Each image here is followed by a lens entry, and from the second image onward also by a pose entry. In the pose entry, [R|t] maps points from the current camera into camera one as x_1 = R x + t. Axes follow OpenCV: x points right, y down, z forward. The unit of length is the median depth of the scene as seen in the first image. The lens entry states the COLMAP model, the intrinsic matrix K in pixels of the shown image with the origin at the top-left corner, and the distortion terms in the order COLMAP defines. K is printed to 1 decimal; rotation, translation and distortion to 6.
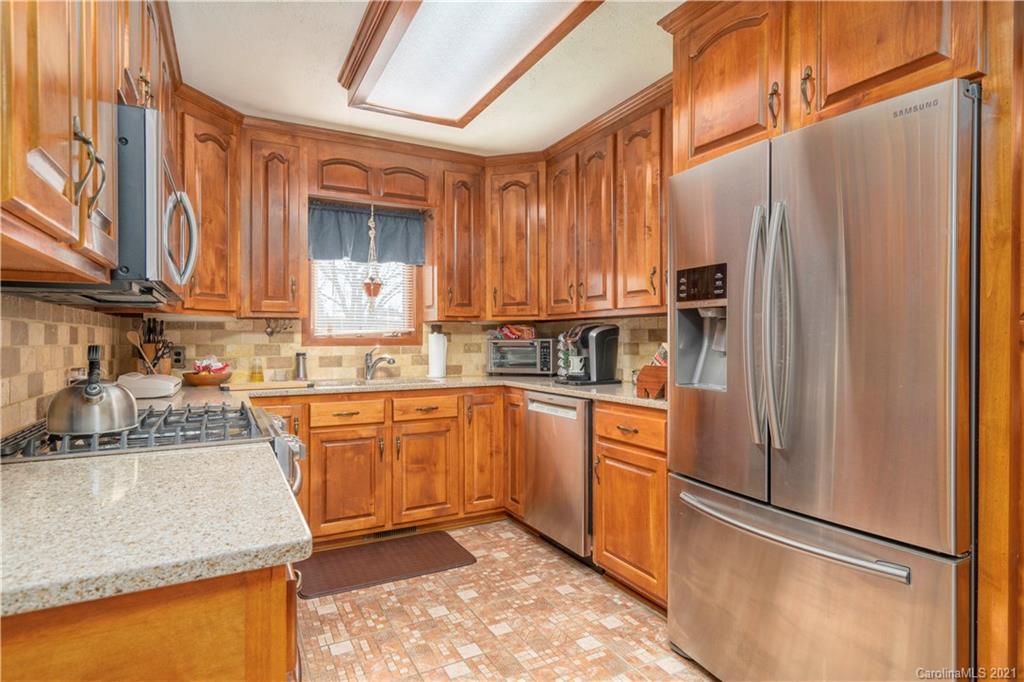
lens RADIAL K [[557.4, 0, 512.0], [0, 557.4, 341.0], [0, 0, 1]] dist [-0.000429, 0.000232]
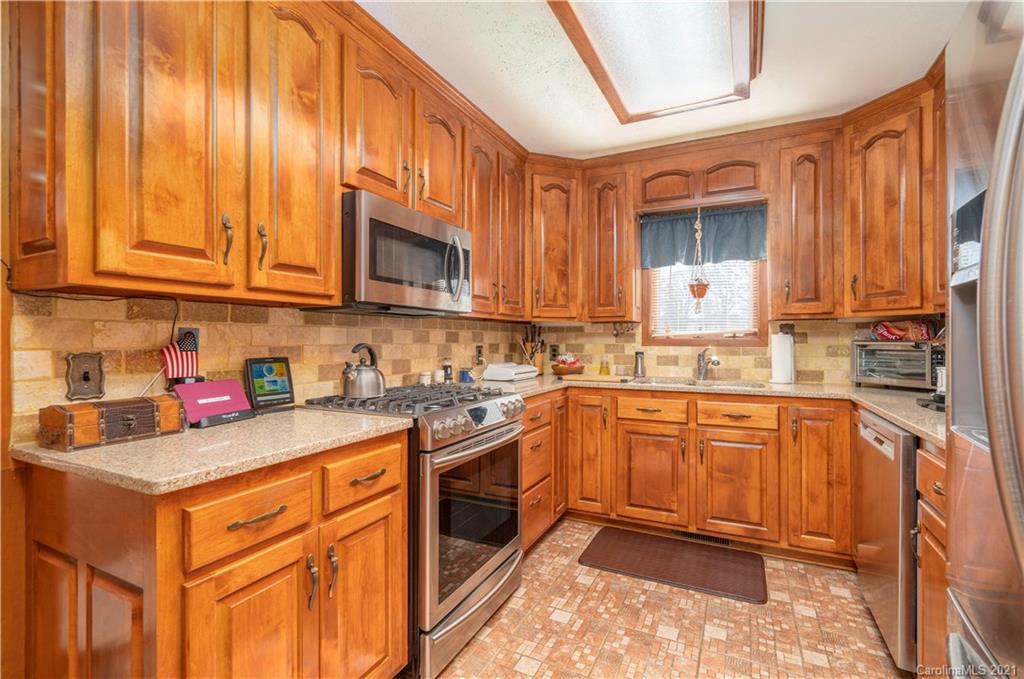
lens RADIAL K [[469.1, 0, 512.0], [0, 469.1, 339.5], [0, 0, 1]] dist [-0.001705, -0.000034]
pose [[0.572487, 0.003117, -0.819908, 0.267560], [-0.004603, 0.999989, 0.000588, -0.003346], [0.819901, 0.003437, 0.572495, 0.248526]]
